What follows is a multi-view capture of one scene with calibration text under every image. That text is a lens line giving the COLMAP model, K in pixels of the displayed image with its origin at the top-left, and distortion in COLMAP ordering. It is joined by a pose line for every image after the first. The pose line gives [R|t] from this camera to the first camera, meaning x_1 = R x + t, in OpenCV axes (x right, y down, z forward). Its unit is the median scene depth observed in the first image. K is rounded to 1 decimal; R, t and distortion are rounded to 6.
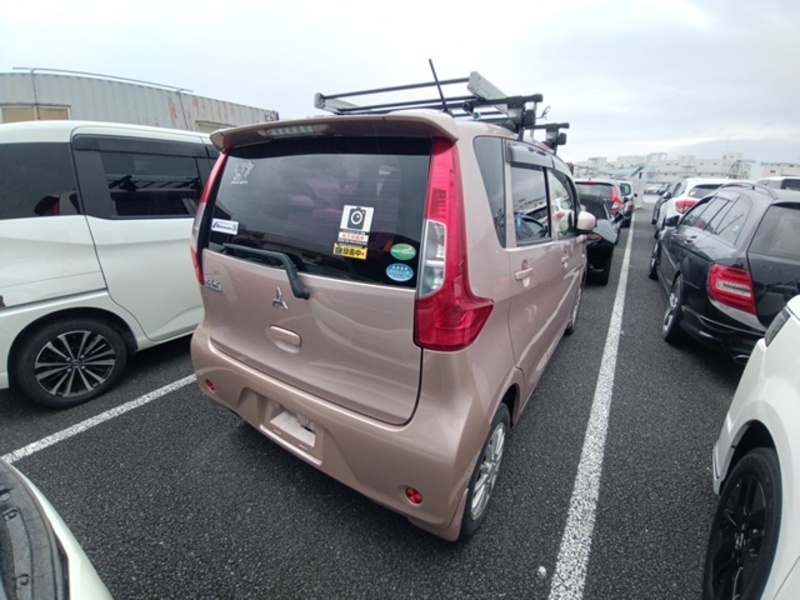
lens RADIAL K [[357.2, 0, 400.0], [0, 357.2, 300.0], [0, 0, 1]] dist [0.001011, -0.022702]
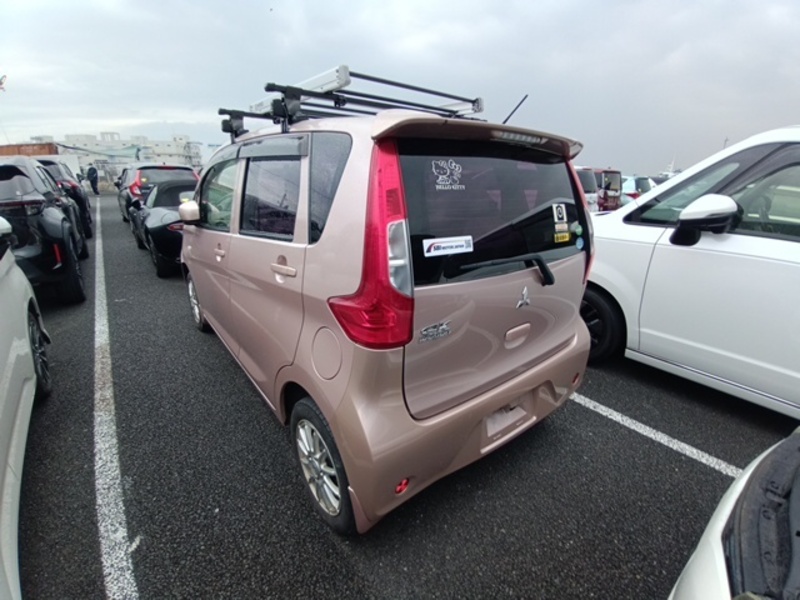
lens RADIAL K [[357.2, 0, 400.0], [0, 357.2, 300.0], [0, 0, 1]] dist [0.001011, -0.022702]
pose [[0.328760, -0.317411, 0.889476, -1.213443], [0.273983, 0.933379, 0.231811, -0.297701], [-0.903798, 0.167491, 0.393823, 0.797170]]
